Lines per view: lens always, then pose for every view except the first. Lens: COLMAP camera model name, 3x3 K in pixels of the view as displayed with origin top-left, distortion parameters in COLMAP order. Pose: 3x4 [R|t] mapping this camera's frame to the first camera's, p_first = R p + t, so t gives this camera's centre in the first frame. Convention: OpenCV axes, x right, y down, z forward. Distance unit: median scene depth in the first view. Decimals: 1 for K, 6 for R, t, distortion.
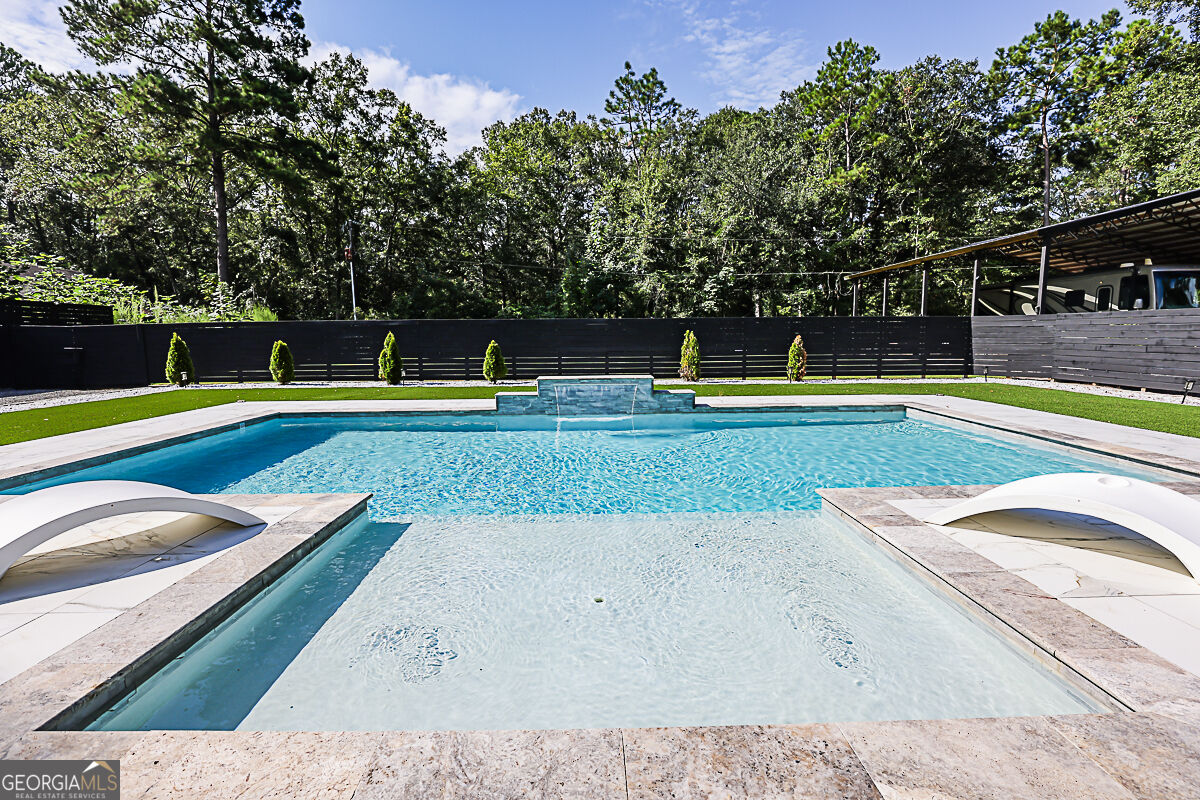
lens RADIAL K [[556.8, 0, 601.6], [0, 556.8, 407.3], [0, 0, 1]] dist [-0.027501, 0.006005]
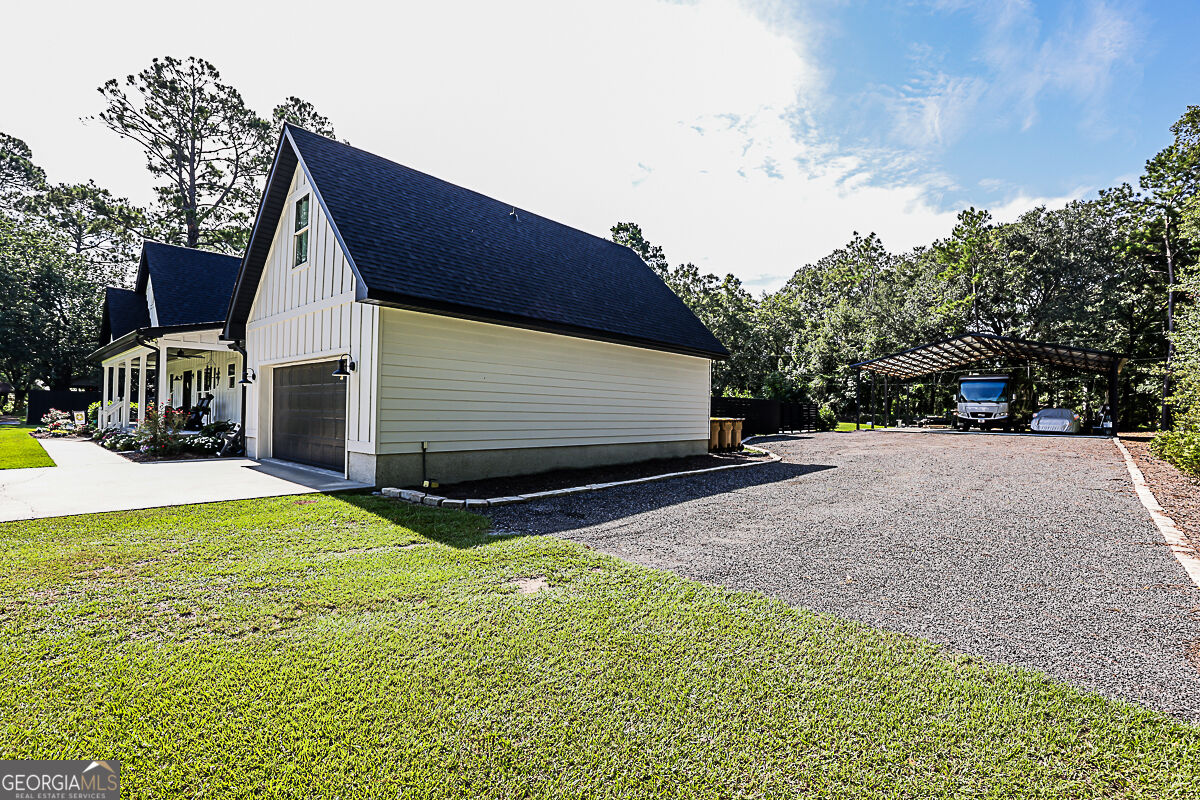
lens RADIAL K [[556.8, 0, 601.6], [0, 556.8, 407.3], [0, 0, 1]] dist [-0.027501, 0.006005]
pose [[0.721680, 0.008476, -0.692175, 0.716319], [-0.104959, 0.989704, -0.097314, 0.070490], [0.684224, 0.142880, 0.715139, -0.549955]]
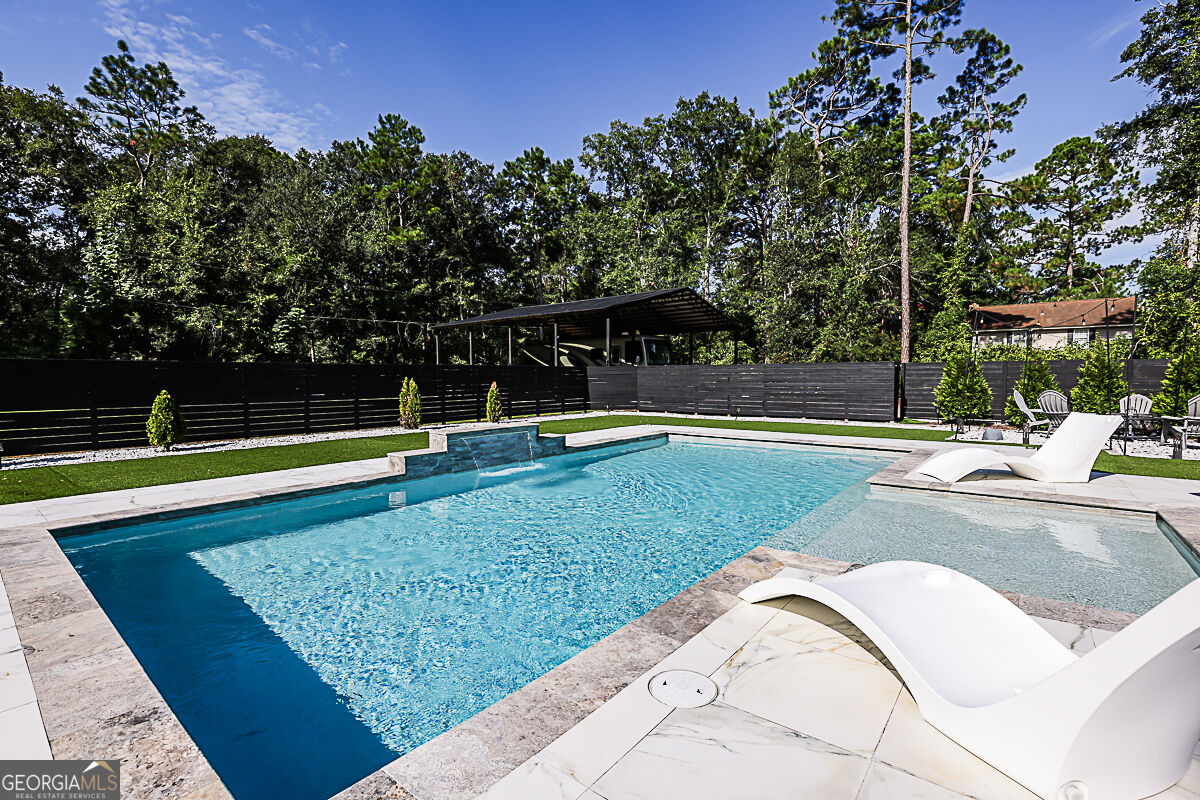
lens RADIAL K [[536.0, 0, 600.0], [0, 536.0, 400.0], [0, 0, 1]] dist [-0.014430, 0.000820]
pose [[0.668665, -0.028736, 0.743008, -0.098652], [0.096011, 0.994225, -0.047953, -0.006669], [-0.737339, 0.103401, 0.667562, 0.041232]]
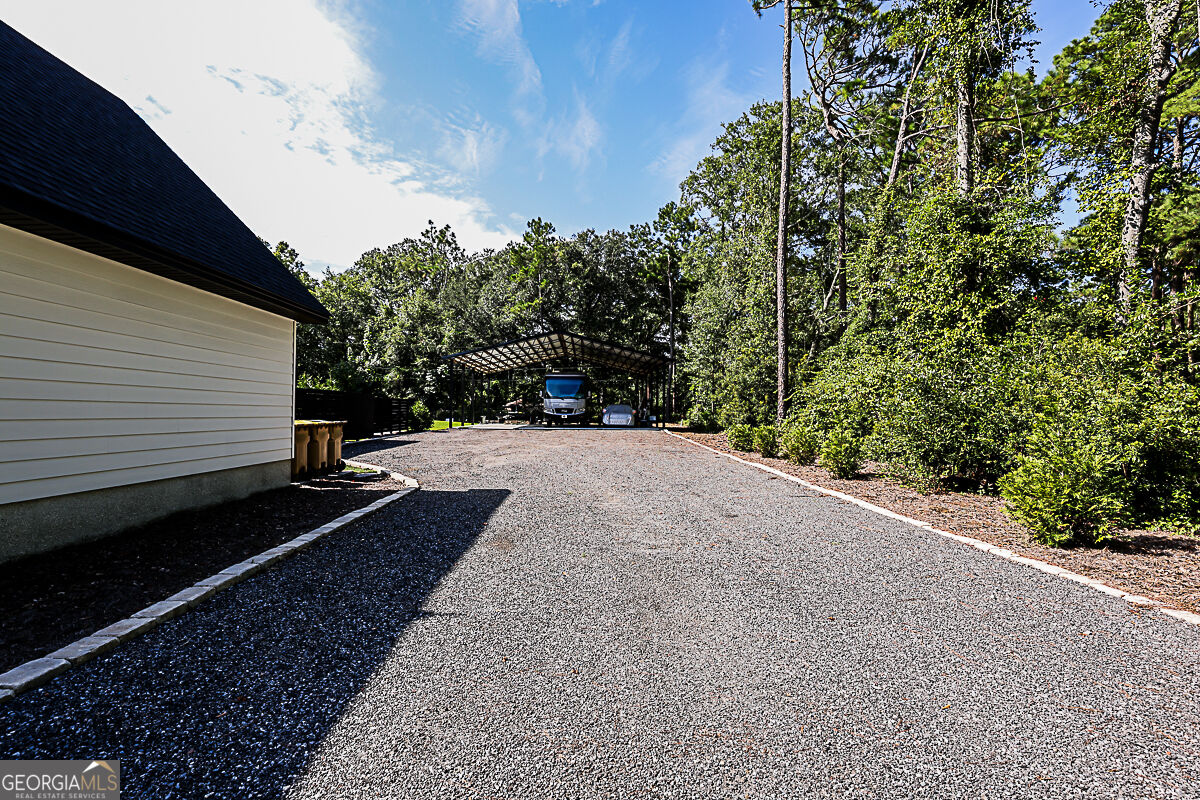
lens RADIAL K [[556.8, 0, 601.6], [0, 556.8, 407.3], [0, 0, 1]] dist [-0.027501, 0.006005]
pose [[0.999946, 0.010112, -0.002303, 0.611513], [-0.010331, 0.990666, -0.135922, 0.053028], [0.000907, 0.135939, 0.990717, -0.422905]]
